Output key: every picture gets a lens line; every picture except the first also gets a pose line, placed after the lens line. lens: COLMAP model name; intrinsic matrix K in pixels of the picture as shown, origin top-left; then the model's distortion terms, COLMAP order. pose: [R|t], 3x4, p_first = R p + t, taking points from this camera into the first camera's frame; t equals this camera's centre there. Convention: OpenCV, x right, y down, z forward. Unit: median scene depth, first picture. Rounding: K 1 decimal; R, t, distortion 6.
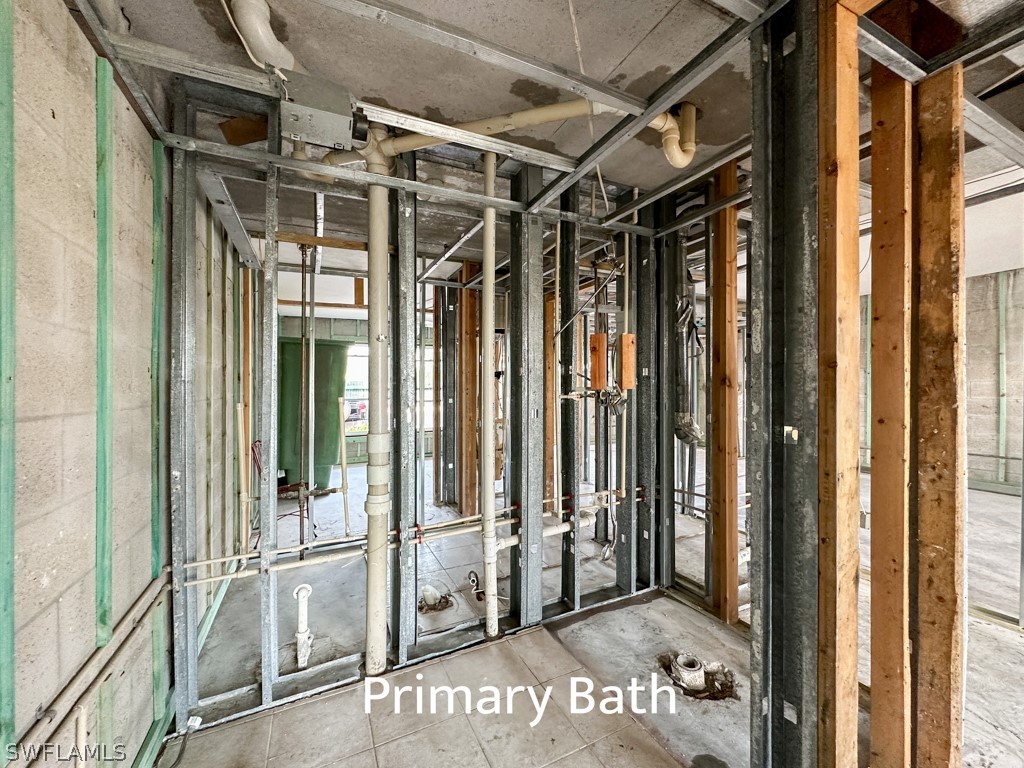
lens RADIAL K [[413.5, 0, 513.7], [0, 413.5, 383.5], [0, 0, 1]] dist [-0.003600, -0.000426]
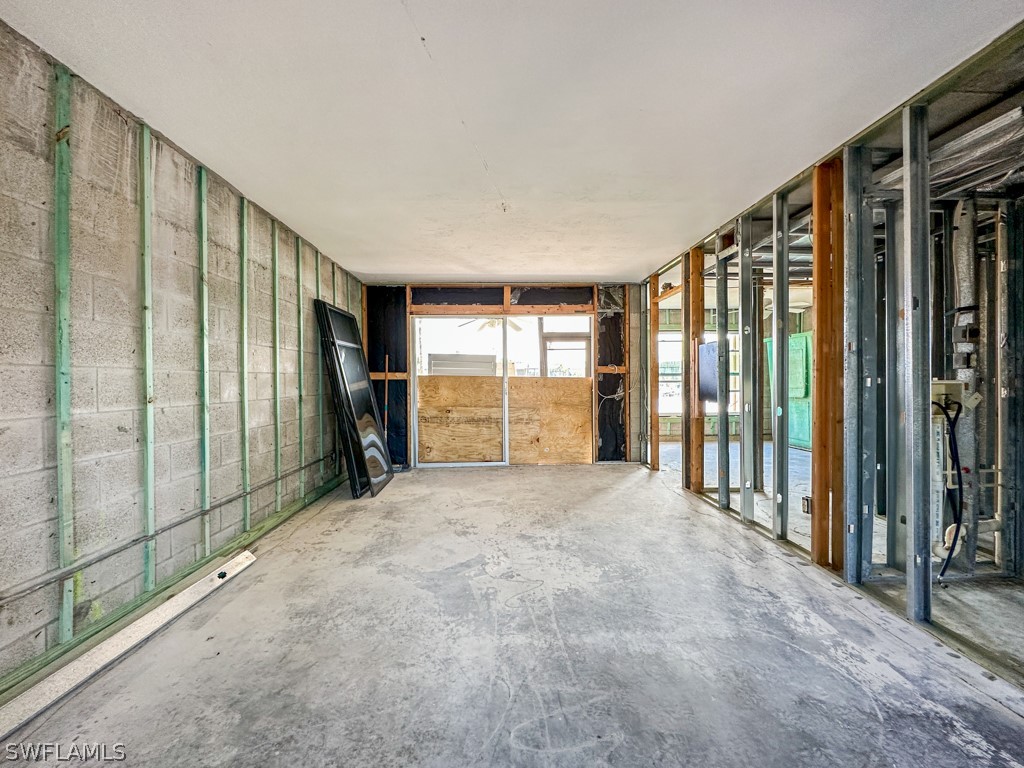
lens RADIAL K [[413.5, 0, 516.3], [0, 413.5, 398.5], [0, 0, 1]] dist [-0.003600, -0.000426]
pose [[-0.911182, -0.009426, 0.411897, 0.623204], [0.013137, 0.998565, 0.051912, 0.008252], [-0.411795, 0.052712, -0.909750, 1.233012]]
